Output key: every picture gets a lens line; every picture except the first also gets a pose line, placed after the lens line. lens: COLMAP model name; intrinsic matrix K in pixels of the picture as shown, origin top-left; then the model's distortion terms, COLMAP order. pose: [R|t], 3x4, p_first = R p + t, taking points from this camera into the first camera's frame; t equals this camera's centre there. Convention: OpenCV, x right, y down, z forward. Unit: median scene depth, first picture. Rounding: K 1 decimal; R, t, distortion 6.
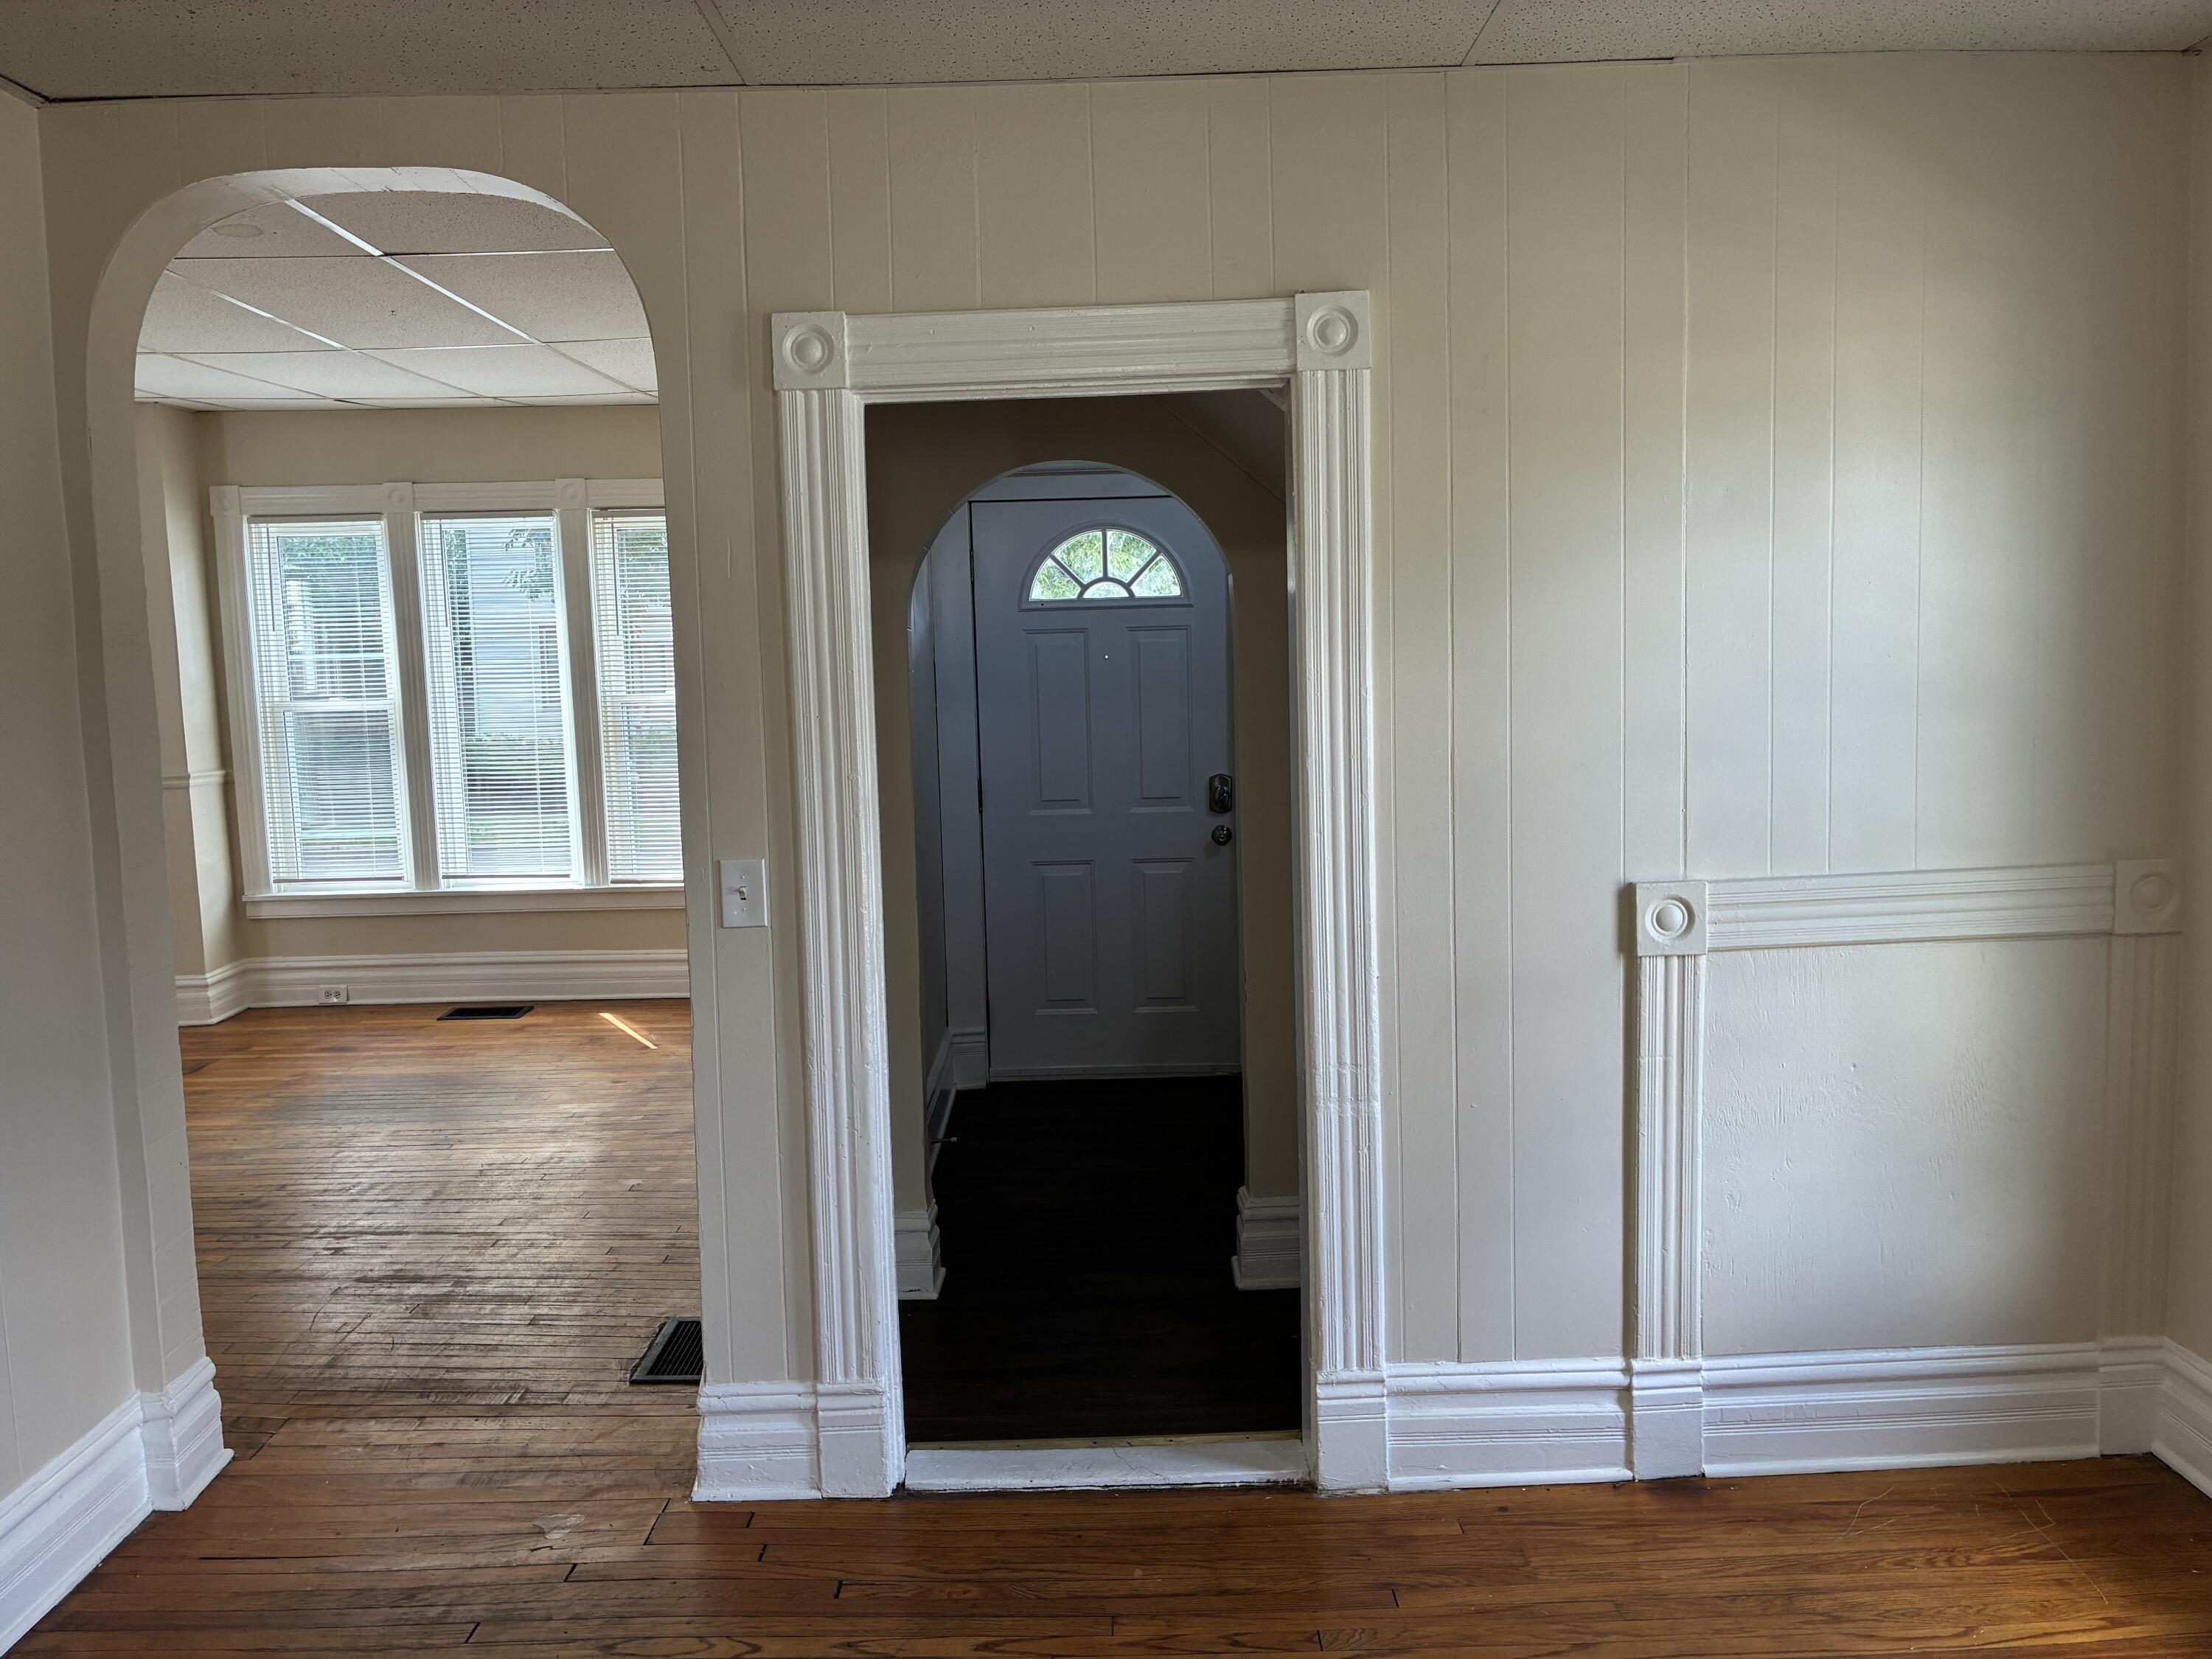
lens RADIAL K [[1680.8, 0, 1103.2], [0, 1680.8, 839.2], [0, 0, 1]] dist [0.028417, -0.008237]
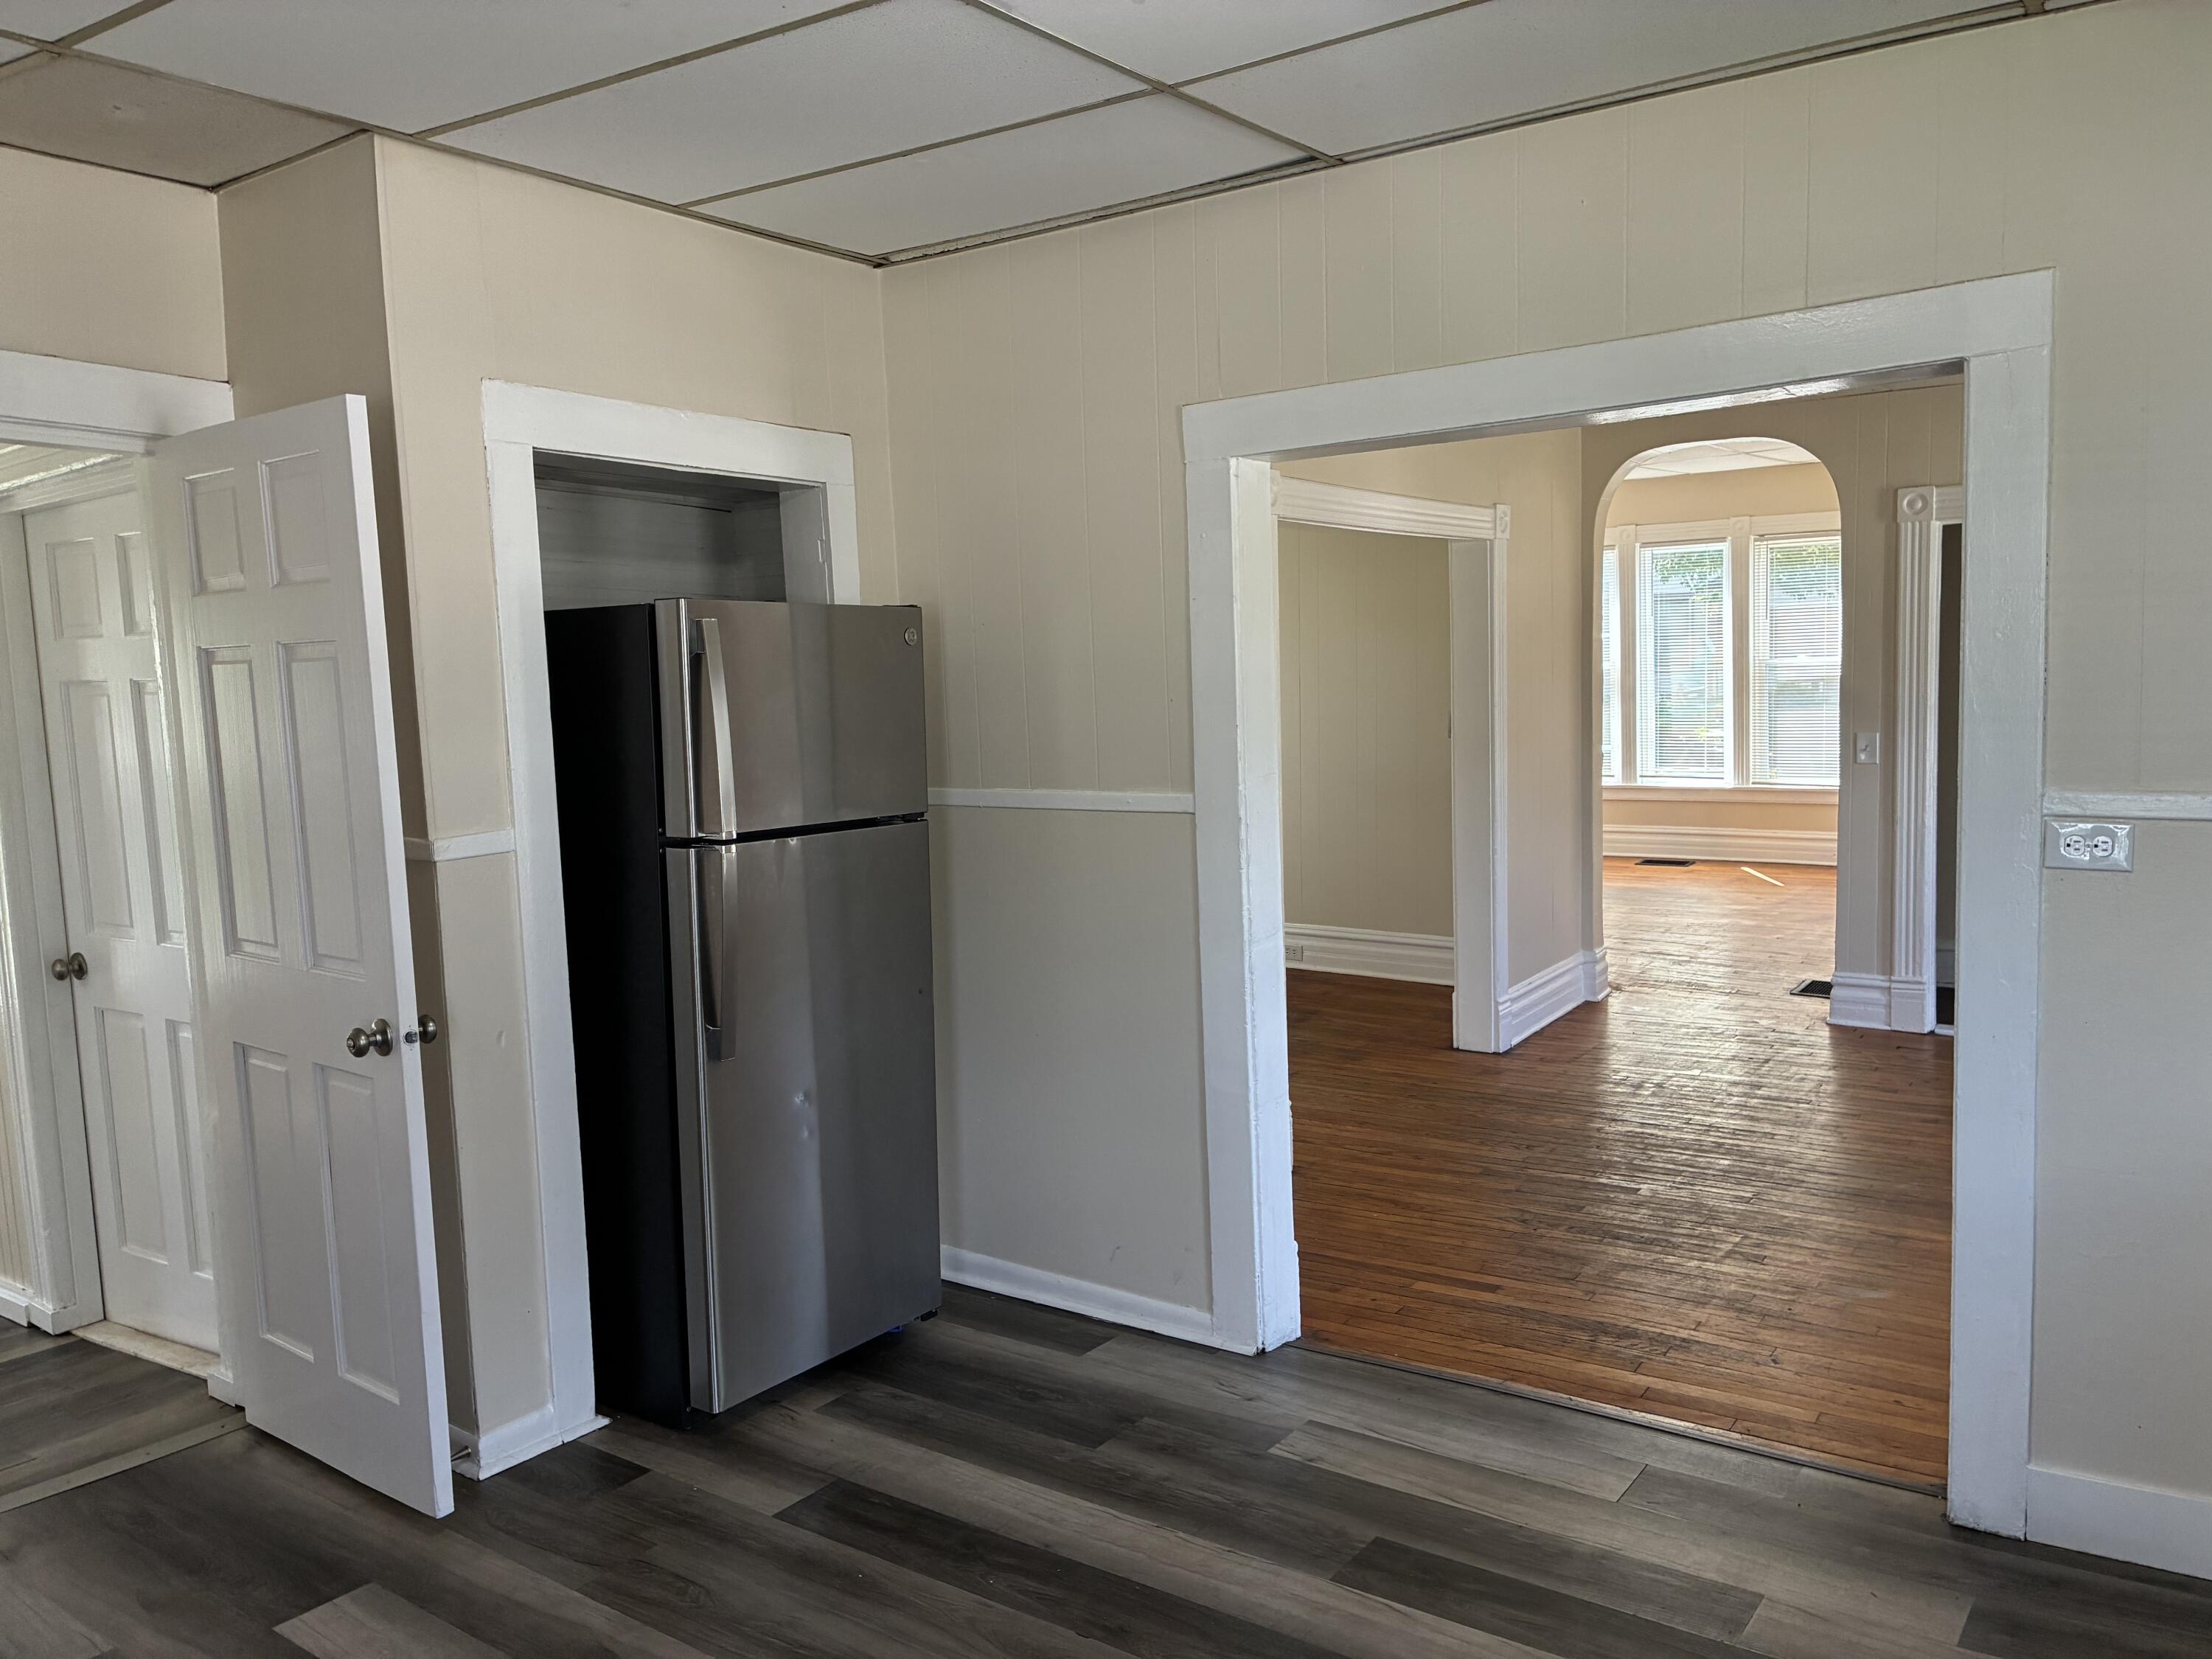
lens RADIAL K [[1680.8, 0, 1089.1], [0, 1680.8, 818.4], [0, 0, 1]] dist [0.028417, -0.008237]
pose [[0.814673, 0.051409, -0.577637, 0.234030], [-0.046525, 0.998646, 0.023262, 0.117165], [0.578051, 0.007923, 0.815962, -1.363289]]
